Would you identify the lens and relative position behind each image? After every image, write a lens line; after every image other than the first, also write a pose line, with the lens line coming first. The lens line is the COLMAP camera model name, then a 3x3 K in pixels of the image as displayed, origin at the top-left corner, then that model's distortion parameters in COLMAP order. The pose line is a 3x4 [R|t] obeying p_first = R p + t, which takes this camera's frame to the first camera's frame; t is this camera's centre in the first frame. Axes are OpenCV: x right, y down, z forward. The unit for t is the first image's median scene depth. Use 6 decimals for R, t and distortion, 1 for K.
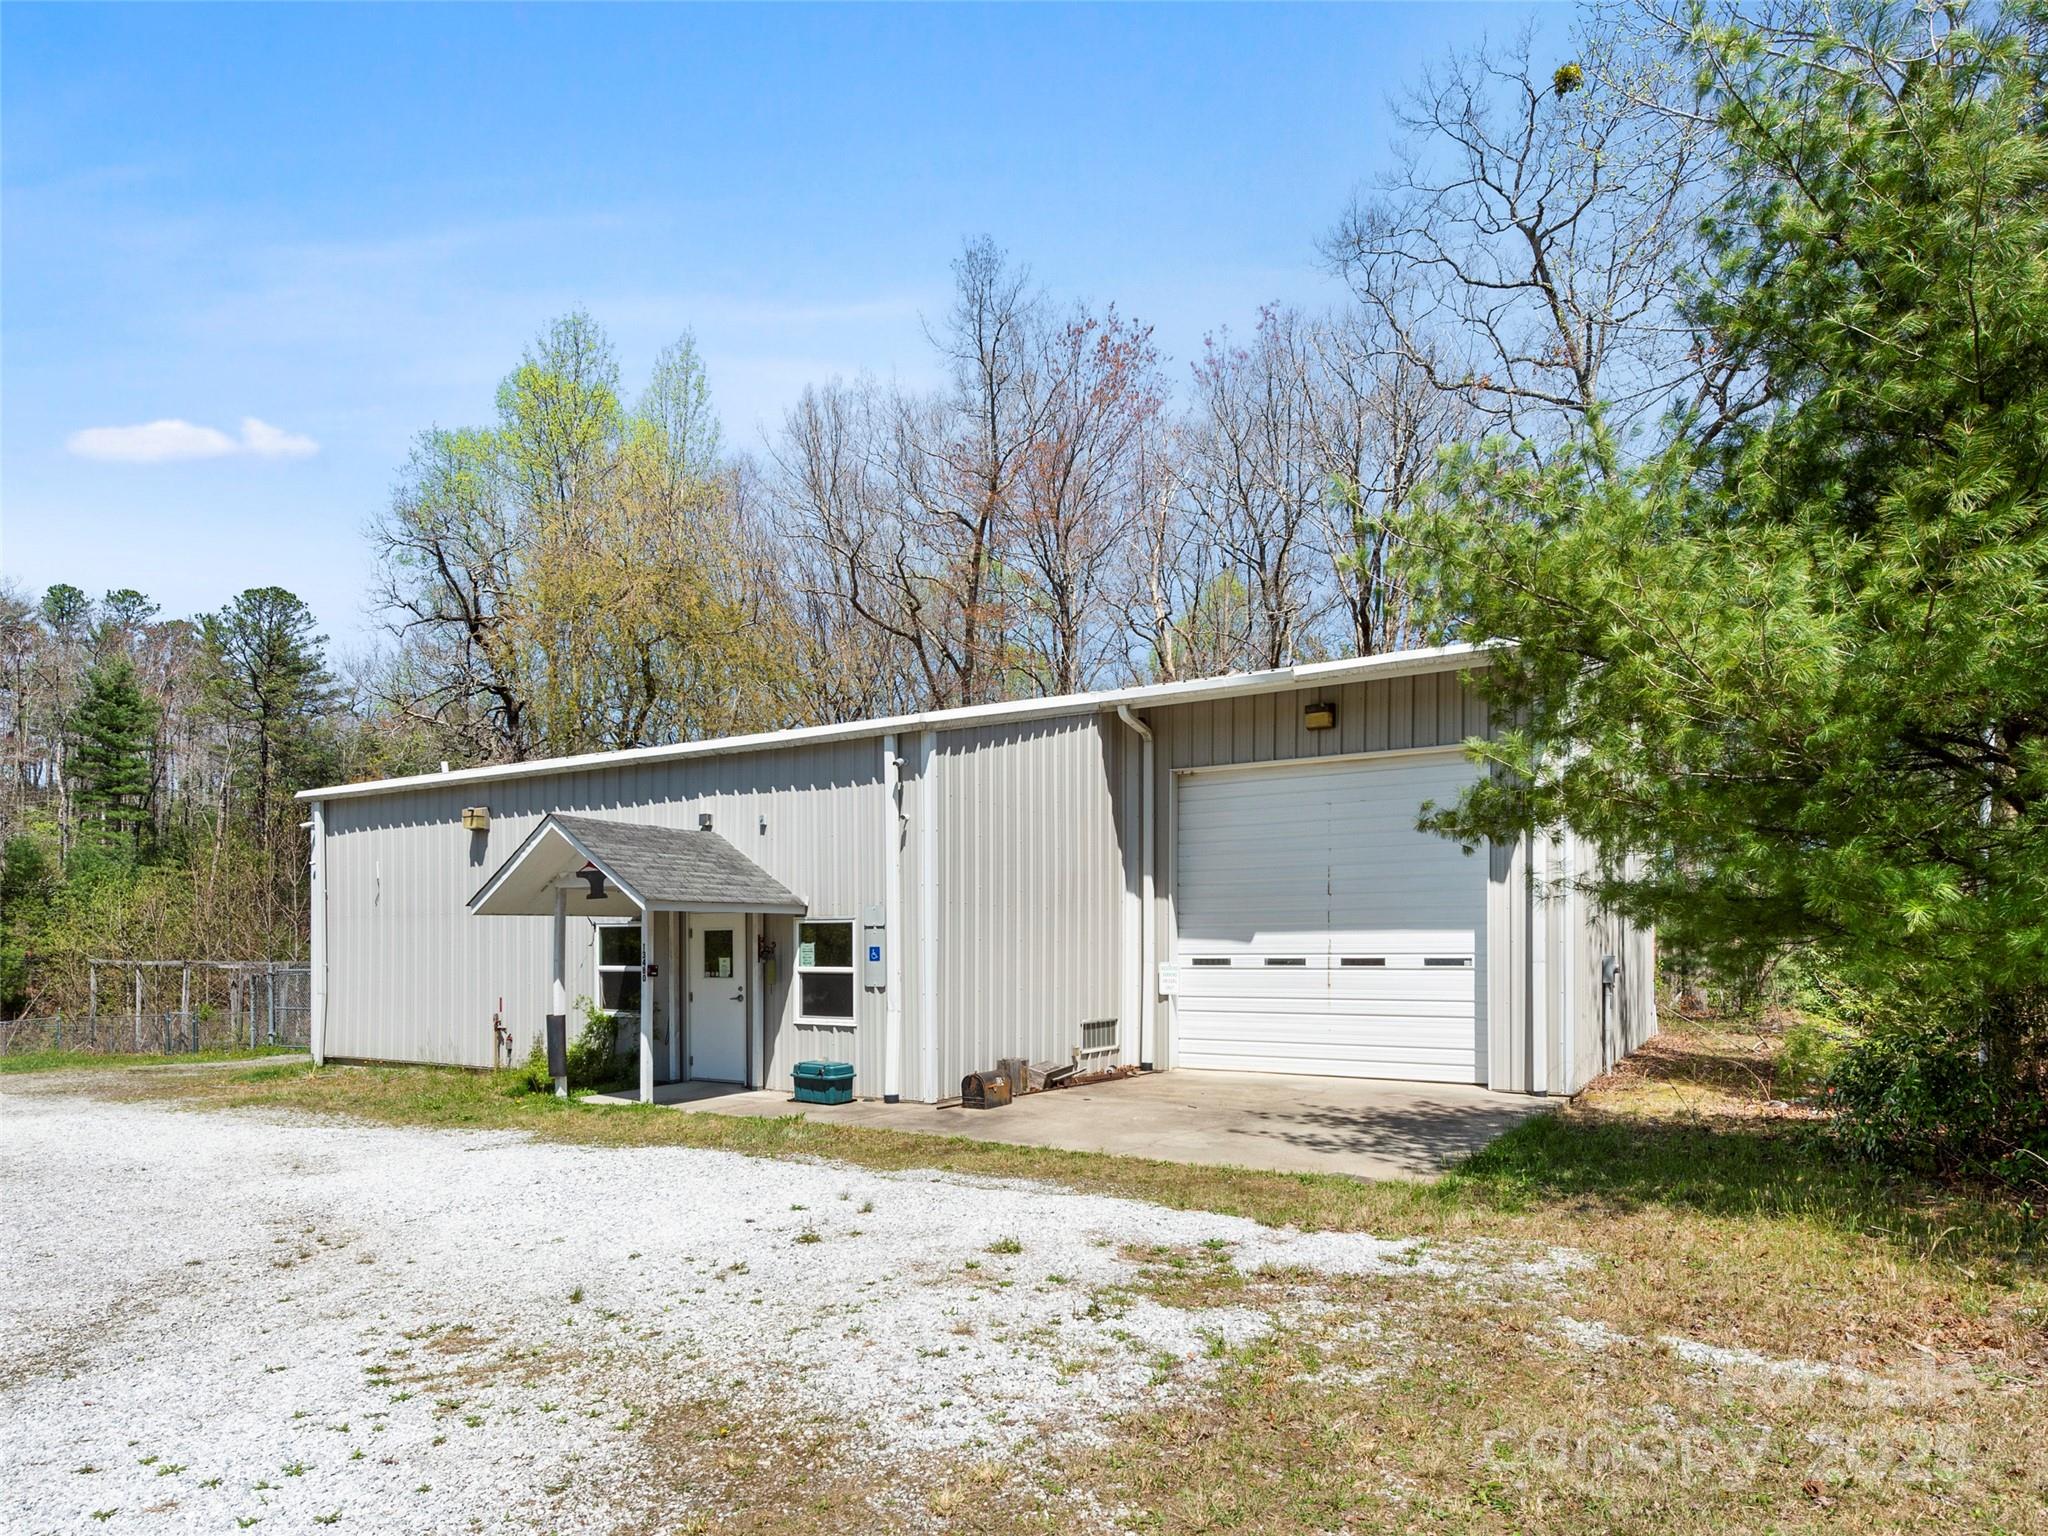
lens RADIAL K [[1057.8, 0, 1024.0], [0, 1057.8, 768.0], [0, 0, 1]] dist [0.002736, -0.000392]
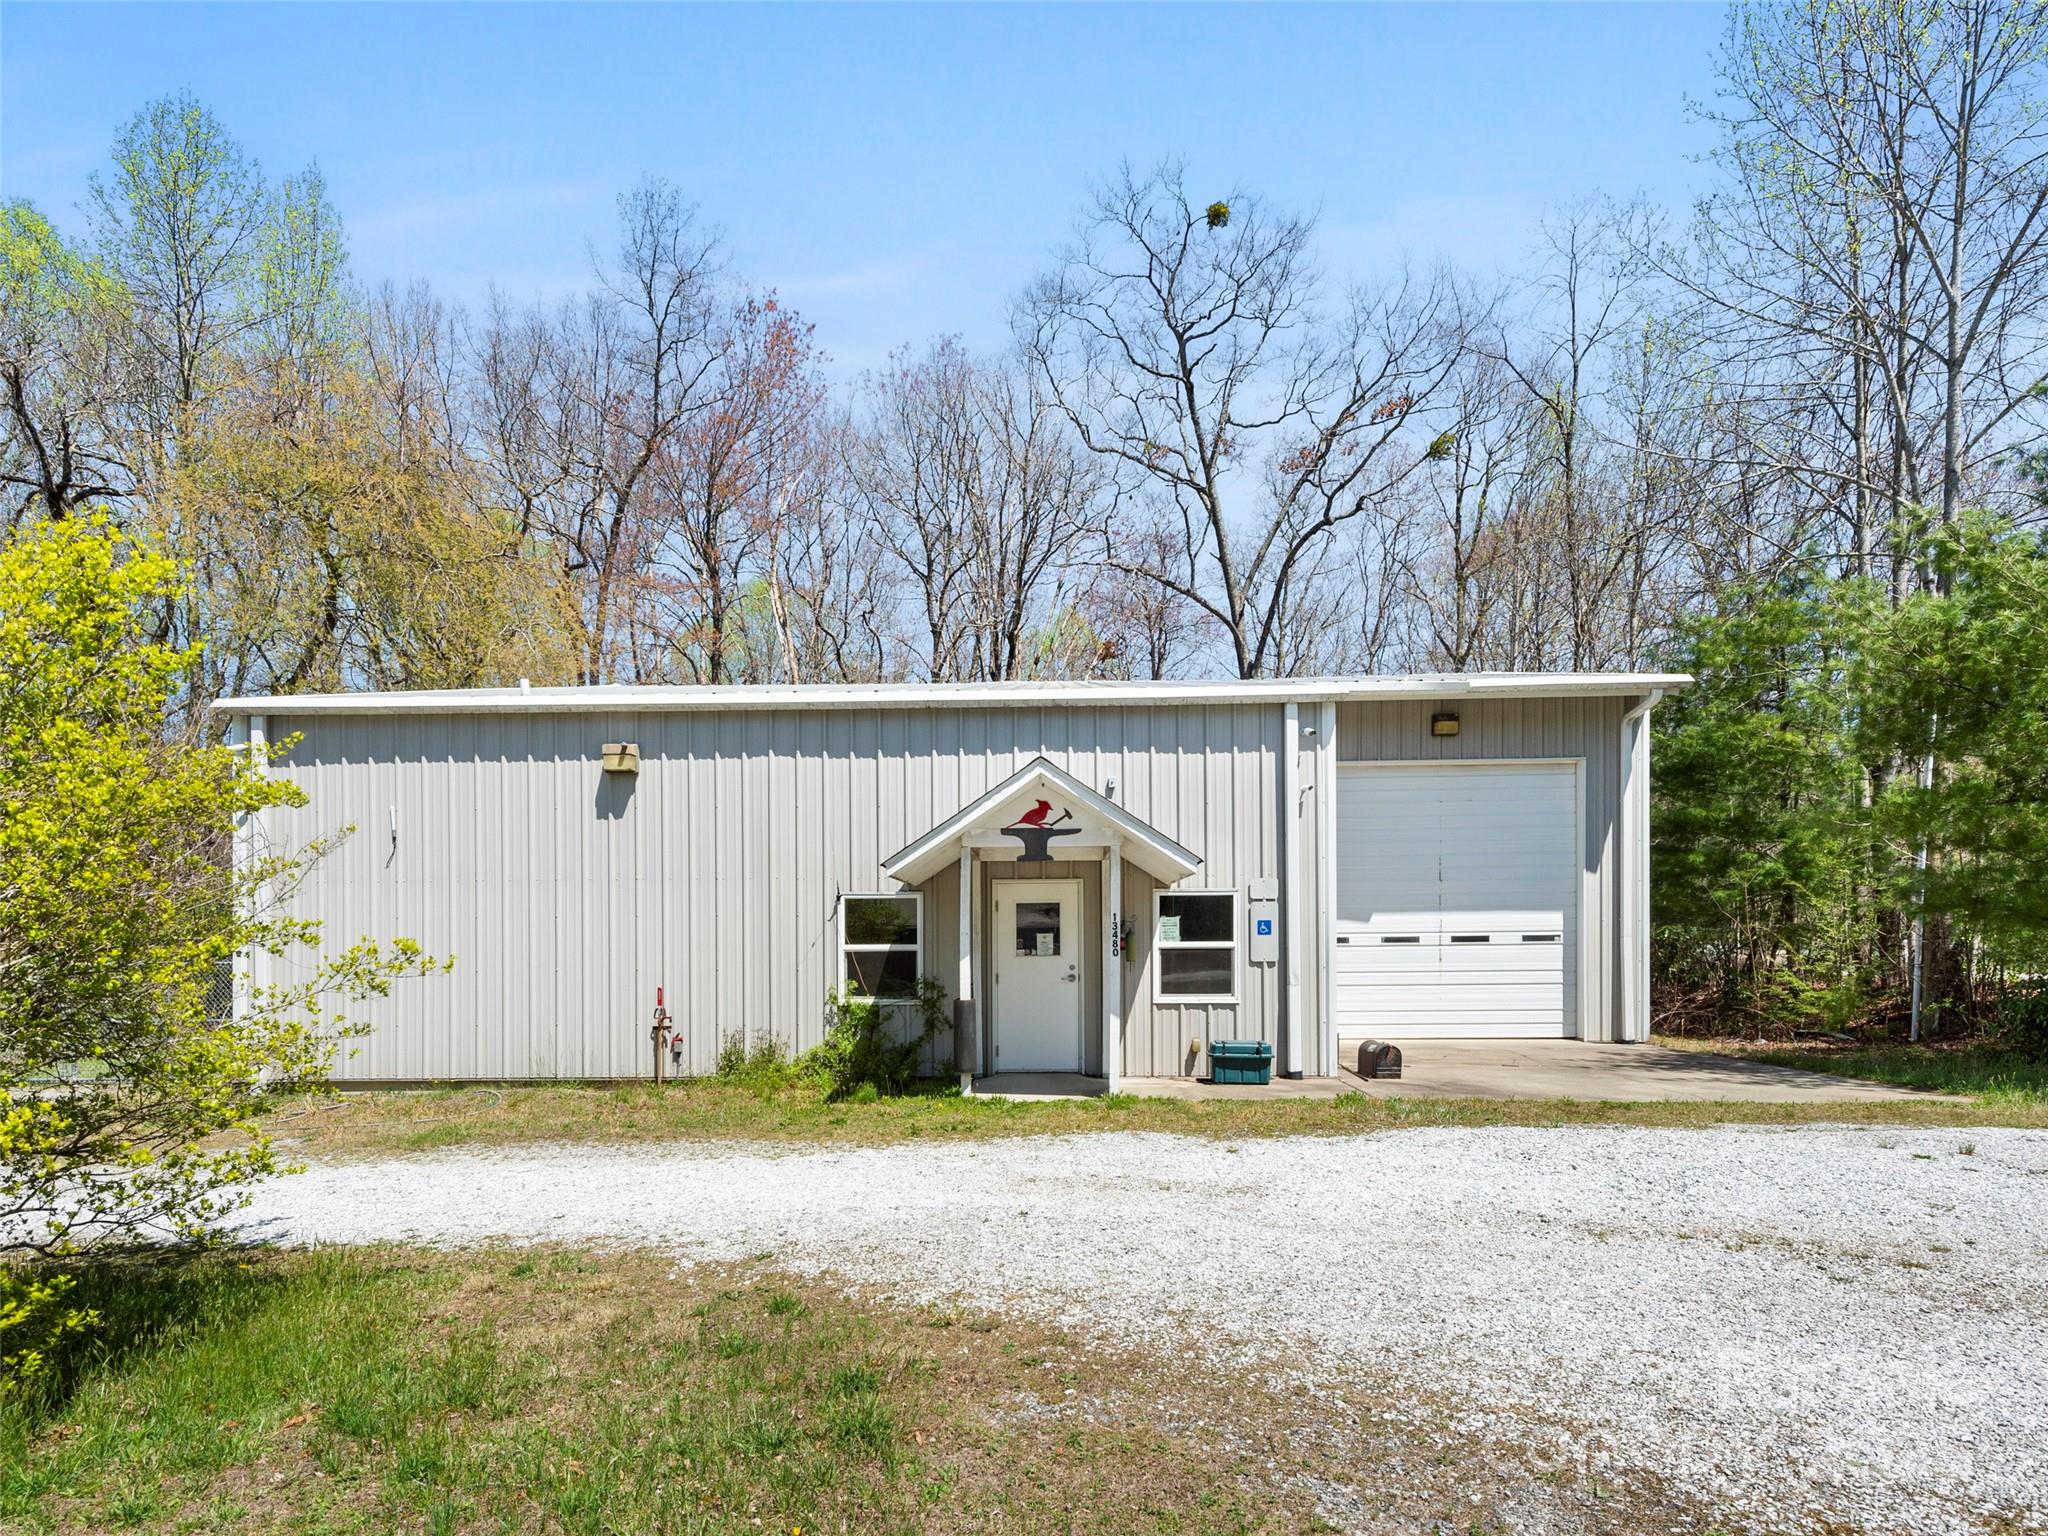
lens RADIAL K [[1021.4, 0, 1024.0], [0, 1021.4, 768.0], [0, 0, 1]] dist [-0.001601, -0.000049]
pose [[0.893780, 0.071938, 0.442699, -0.650803], [-0.070801, 0.997307, -0.019119, 0.054581], [-0.442882, -0.014255, 0.896466, 0.224613]]
